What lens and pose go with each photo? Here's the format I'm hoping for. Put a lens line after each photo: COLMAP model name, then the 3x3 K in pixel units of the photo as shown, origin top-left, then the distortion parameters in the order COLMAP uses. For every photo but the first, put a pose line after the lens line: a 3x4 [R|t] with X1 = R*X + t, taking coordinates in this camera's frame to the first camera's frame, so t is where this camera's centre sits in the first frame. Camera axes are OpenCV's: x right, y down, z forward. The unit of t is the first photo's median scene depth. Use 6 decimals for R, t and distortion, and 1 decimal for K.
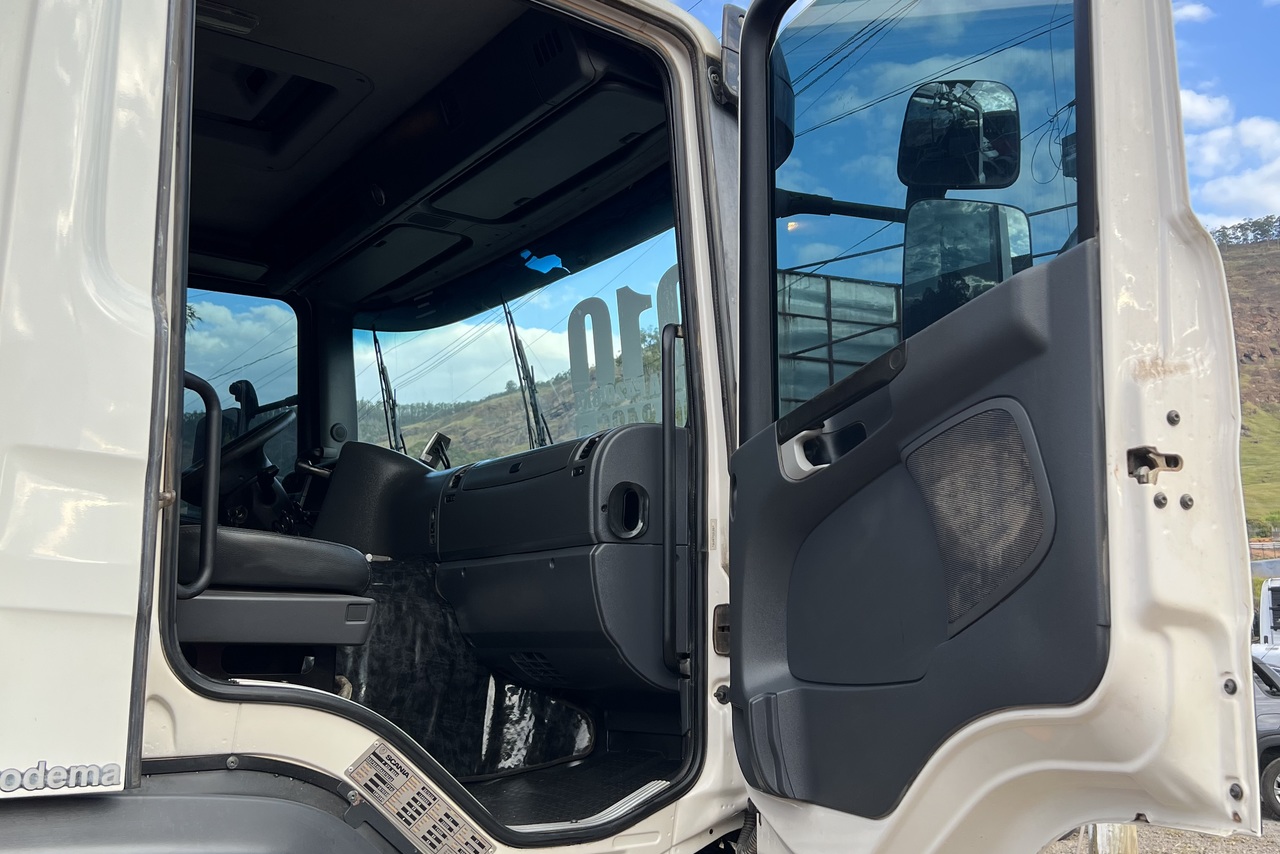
lens RADIAL K [[969.6, 0, 640.0], [0, 969.6, 427.0], [0, 0, 1]] dist [0.050806, -0.006312]
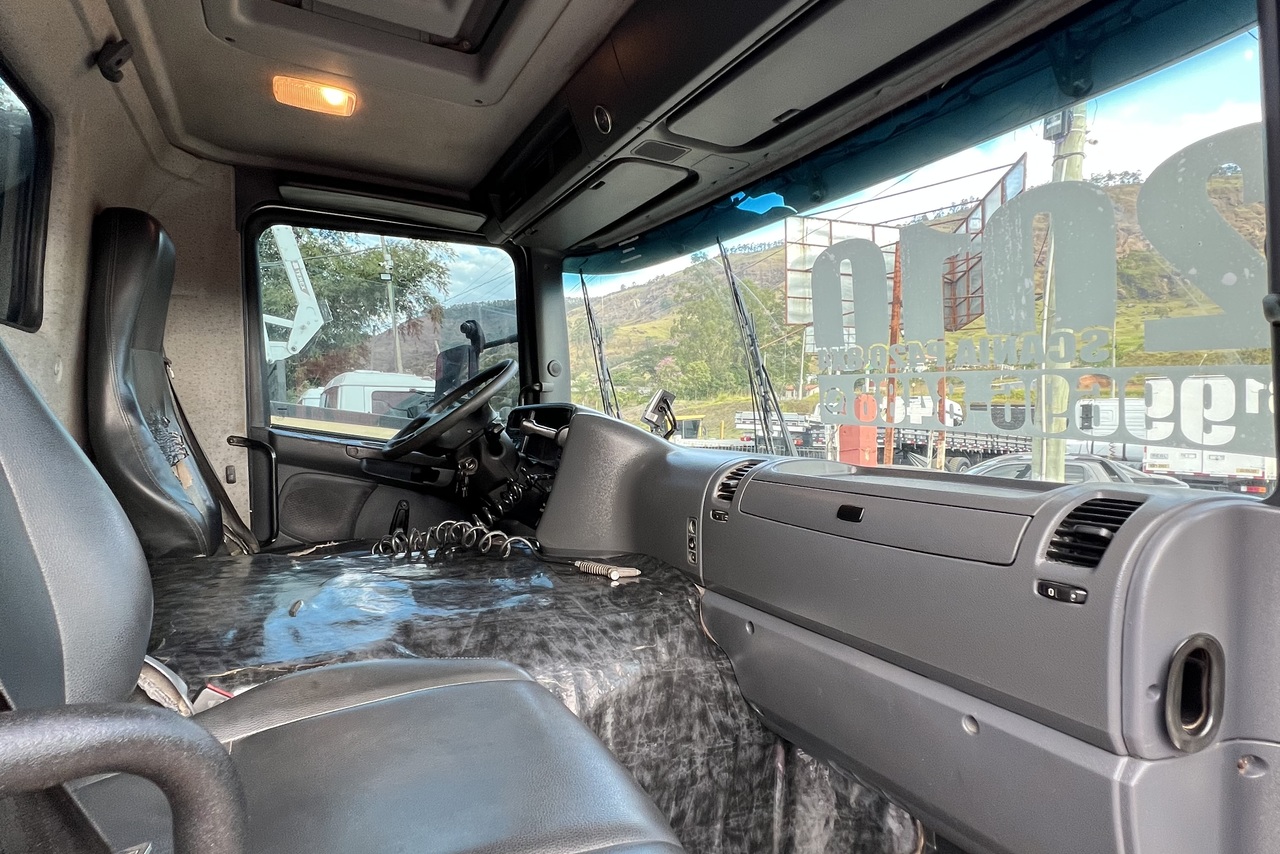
lens RADIAL K [[680.3, 0, 684.1], [0, 680.3, 426.7], [0, 0, 1]] dist [0.000912, 0.000239]
pose [[0.995139, -0.000023, -0.098482, -0.146306], [0.013857, 0.990084, 0.139791, -0.060998], [0.097503, -0.140476, 0.985271, 0.410472]]
